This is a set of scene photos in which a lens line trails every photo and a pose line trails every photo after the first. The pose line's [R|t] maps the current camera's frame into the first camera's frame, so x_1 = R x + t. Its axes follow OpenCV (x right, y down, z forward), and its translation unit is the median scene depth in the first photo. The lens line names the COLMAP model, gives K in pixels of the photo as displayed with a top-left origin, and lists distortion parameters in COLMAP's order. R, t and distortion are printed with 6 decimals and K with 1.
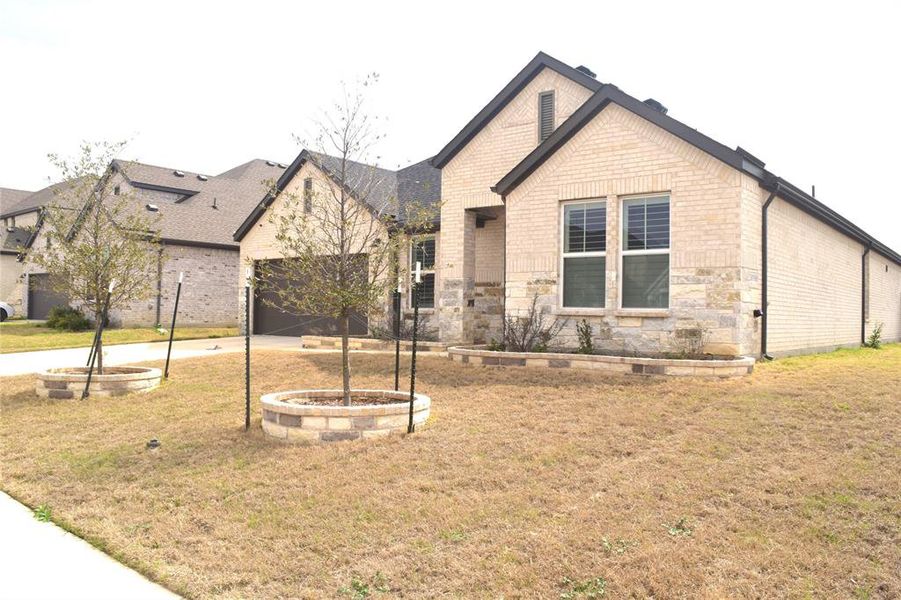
lens RADIAL K [[699.6, 0, 435.7], [0, 699.6, 302.1], [0, 0, 1]] dist [-0.086840, 0.010647]
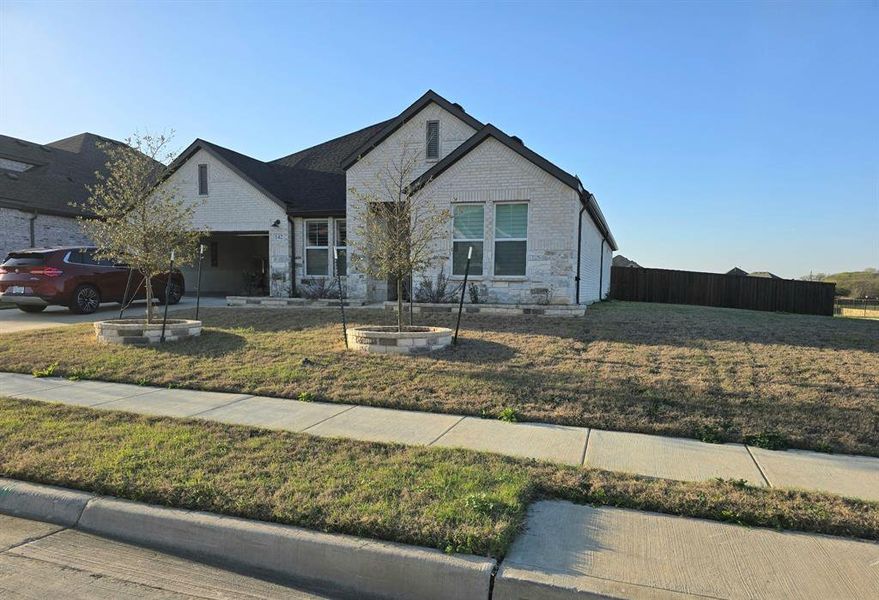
lens RADIAL K [[581.2, 0, 426.4], [0, 581.2, 324.2], [0, 0, 1]] dist [0.134690, -0.160464]
pose [[0.933250, -0.025289, 0.358336, -0.329376], [-0.006304, 0.996212, 0.086724, 0.004968], [-0.359171, -0.083194, 0.929556, -0.160966]]
